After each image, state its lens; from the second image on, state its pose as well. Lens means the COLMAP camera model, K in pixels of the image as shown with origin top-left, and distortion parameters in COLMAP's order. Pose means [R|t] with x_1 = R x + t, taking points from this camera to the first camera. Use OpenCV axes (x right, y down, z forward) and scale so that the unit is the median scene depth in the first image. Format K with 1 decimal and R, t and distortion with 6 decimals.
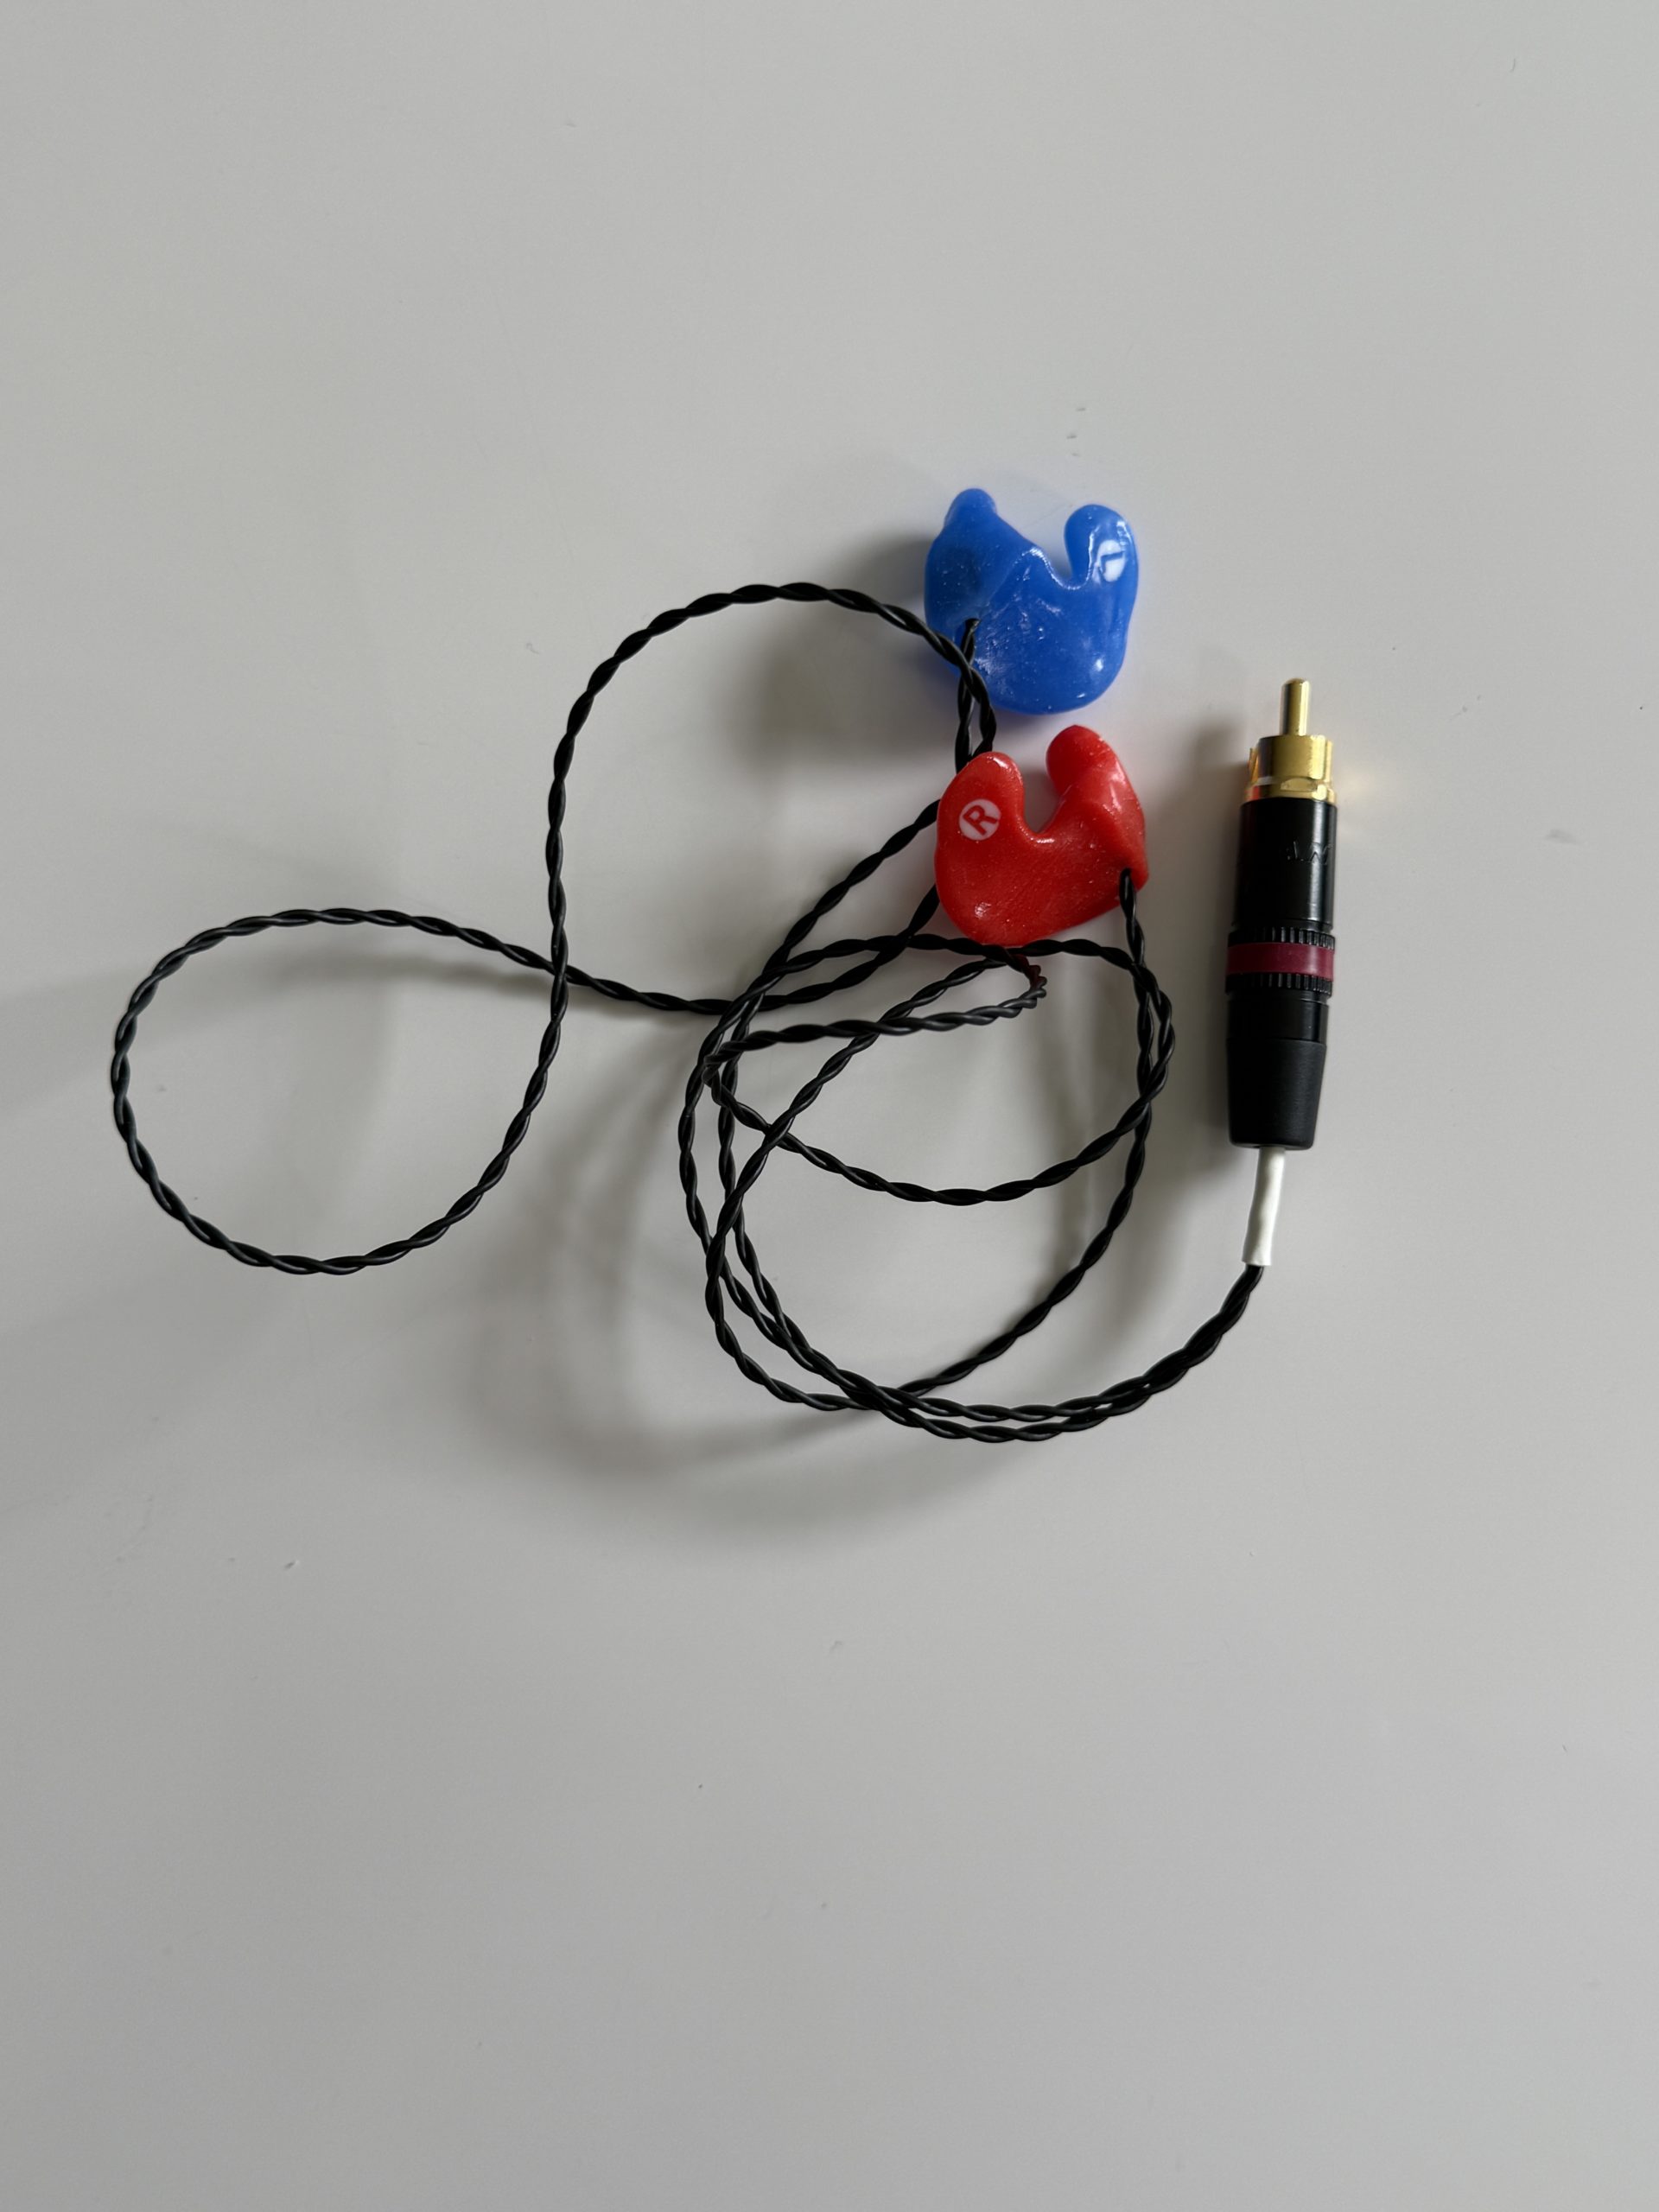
lens RADIAL K [[2187.6, 0, 835.3], [0, 2187.6, 1106.8], [0, 0, 1]] dist [-0.007777, 0.000000]
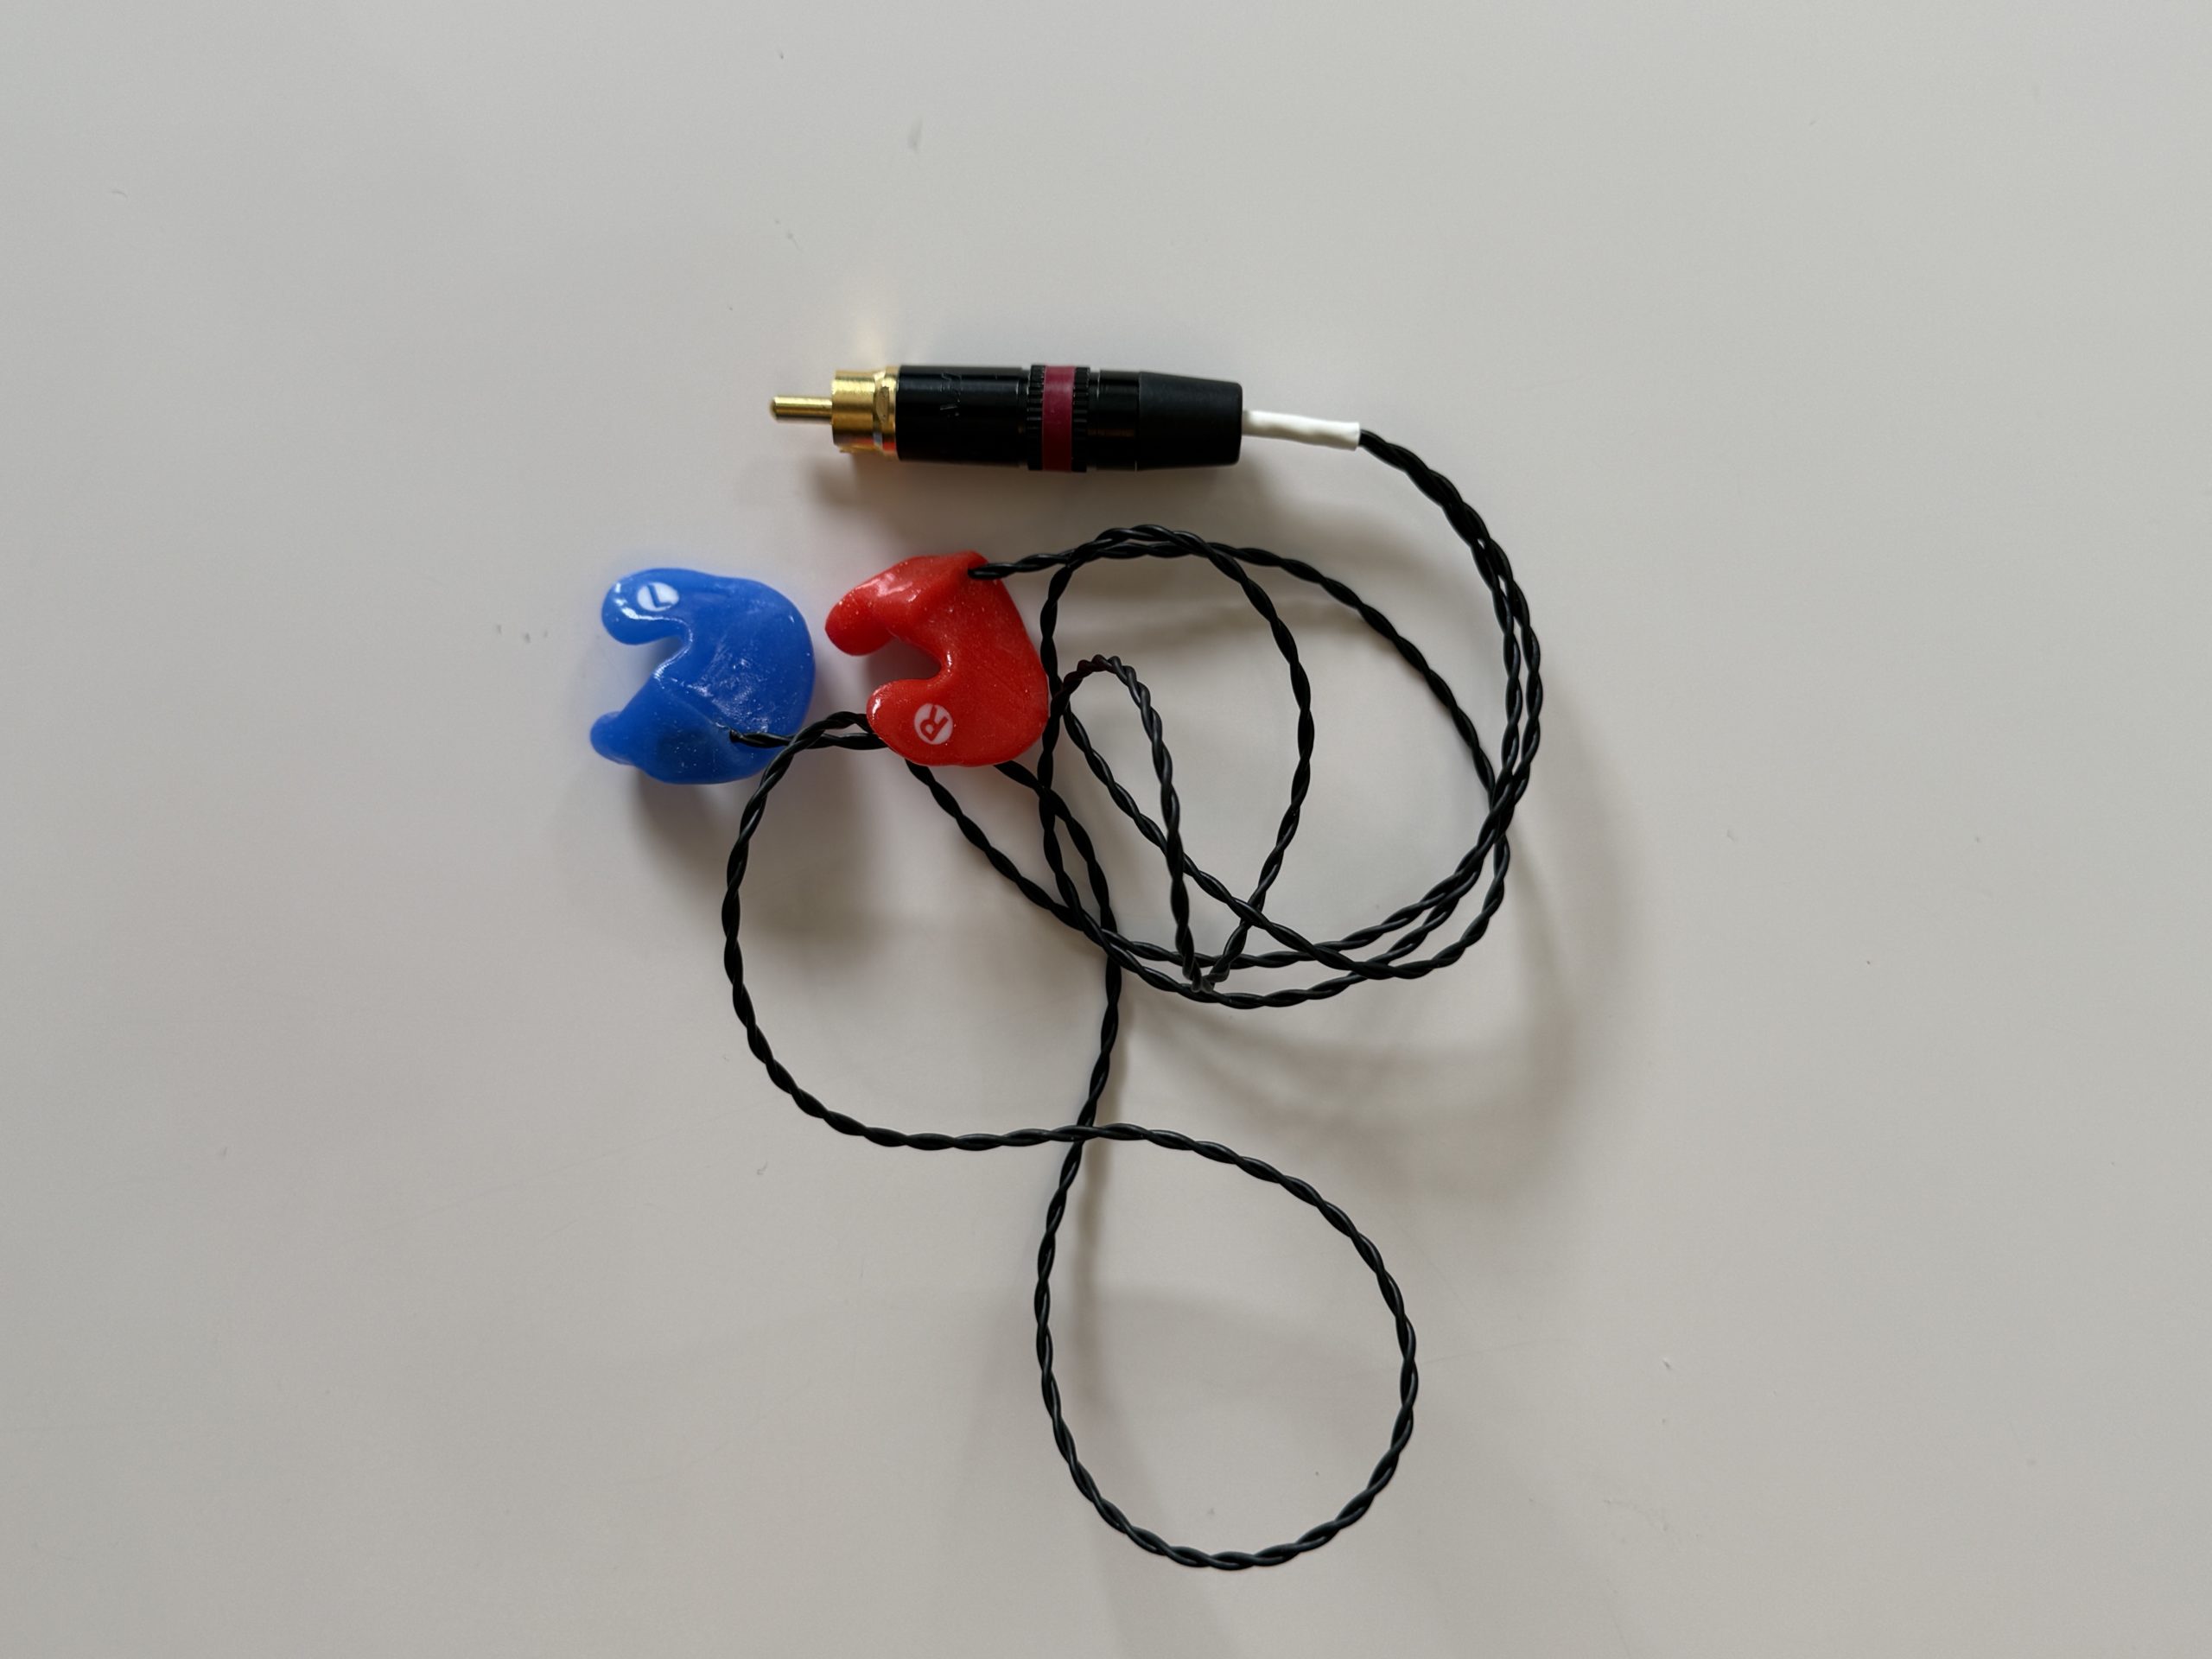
lens RADIAL K [[2187.6, 0, 1106.1], [0, 2187.6, 835.7], [0, 0, 1]] dist [-0.007777, 0.000000]
pose [[-0.030610, -0.999189, -0.026163, 0.037738], [0.997824, -0.032077, 0.057607, -0.109005], [-0.058400, -0.024343, 0.997996, -0.011240]]
